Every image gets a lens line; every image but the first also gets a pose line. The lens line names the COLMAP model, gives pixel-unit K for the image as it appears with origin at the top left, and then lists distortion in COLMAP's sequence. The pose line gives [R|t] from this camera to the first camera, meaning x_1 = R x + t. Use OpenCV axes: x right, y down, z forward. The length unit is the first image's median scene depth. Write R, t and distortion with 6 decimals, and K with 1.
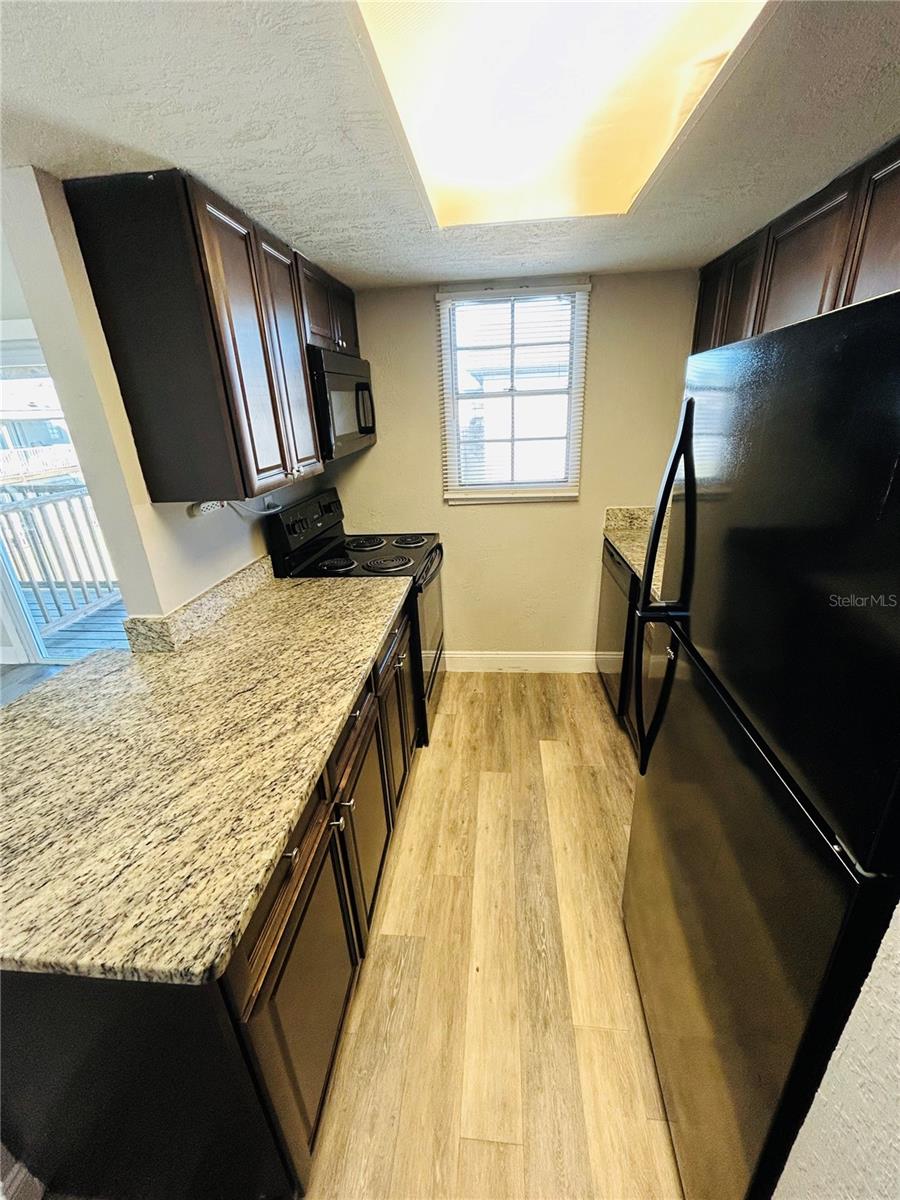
lens RADIAL K [[483.1, 0, 447.9], [0, 483.1, 598.9], [0, 0, 1]] dist [-0.000900, 0.000322]
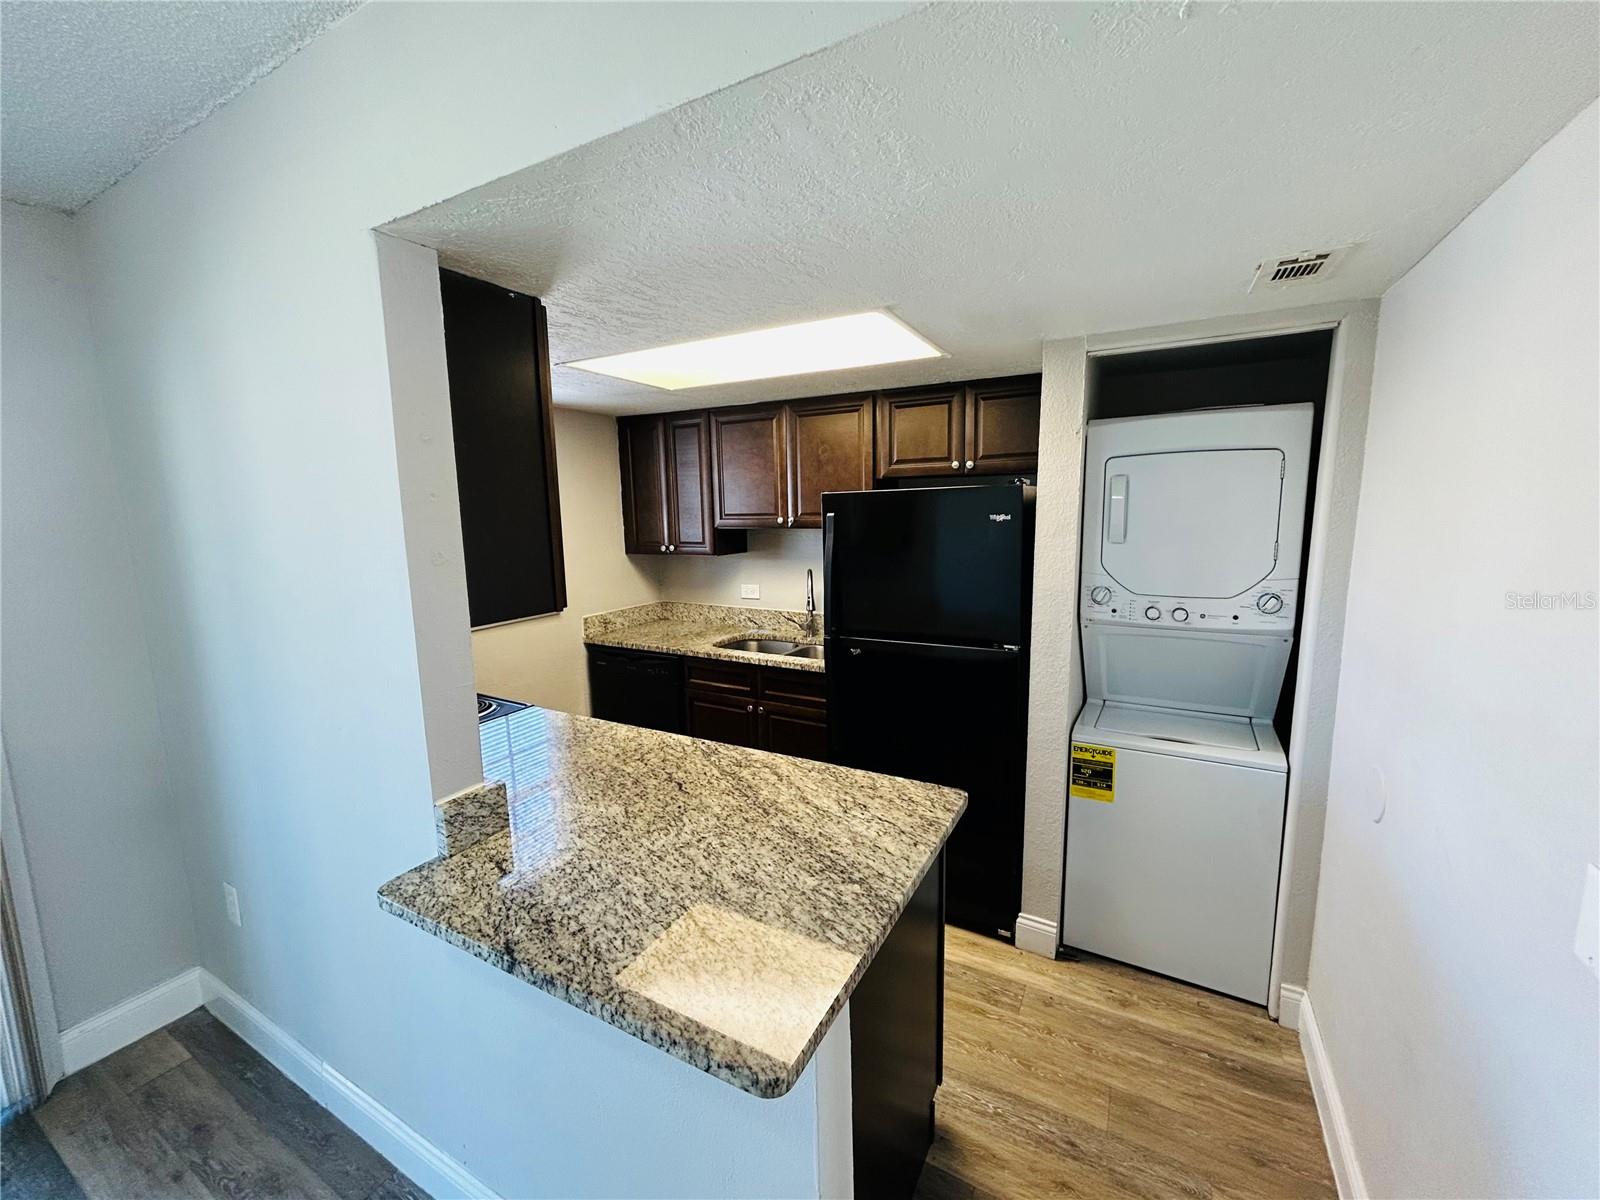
lens RADIAL K [[644.2, 0, 797.6], [0, 644.2, 601.0], [0, 0, 1]] dist [-0.000900, 0.000322]
pose [[0.399687, -0.100657, 0.911108, -1.509607], [0.339566, 0.939497, -0.045169, -0.020944], [-0.851437, 0.327435, 0.409685, 0.149950]]
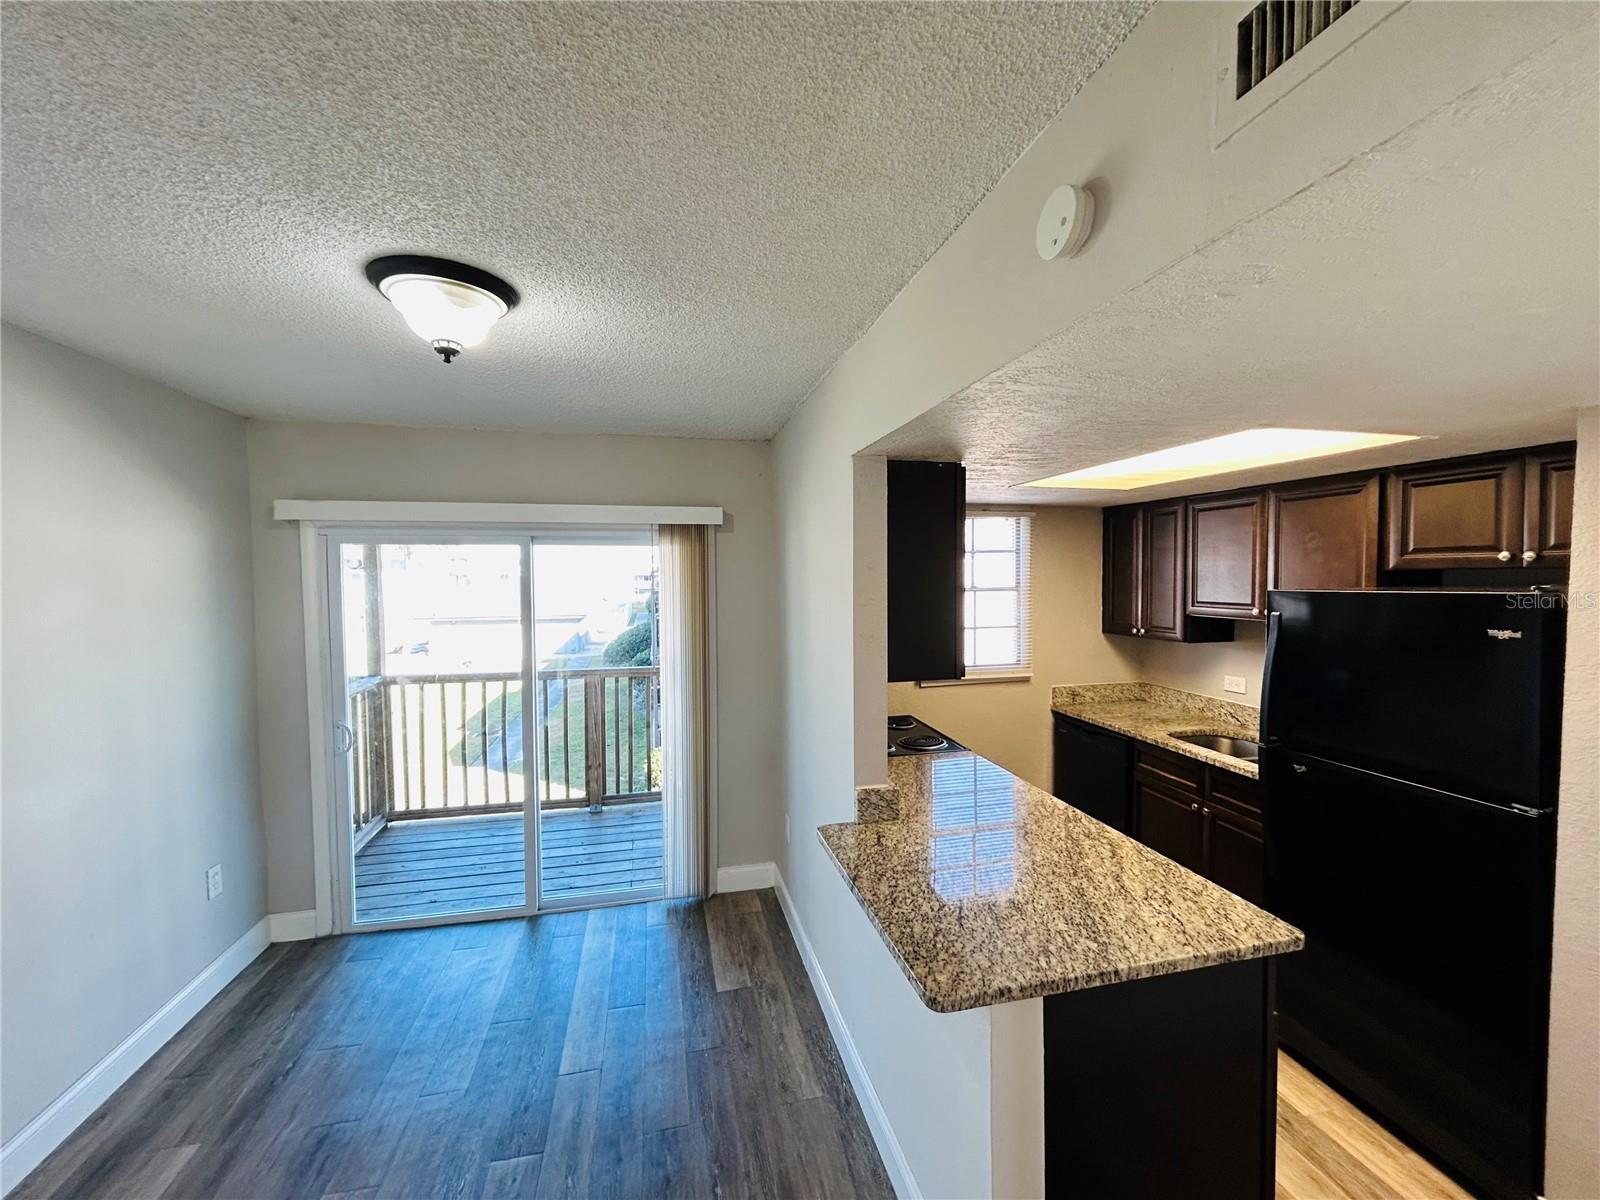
lens RADIAL K [[644.2, 0, 797.6], [0, 644.2, 601.0], [0, 0, 1]] dist [-0.000900, 0.000322]
pose [[0.948515, 0.019382, 0.316139, -1.513547], [0.088320, 0.942350, -0.322762, 0.114781], [-0.304170, 0.334066, 0.892122, -0.459153]]
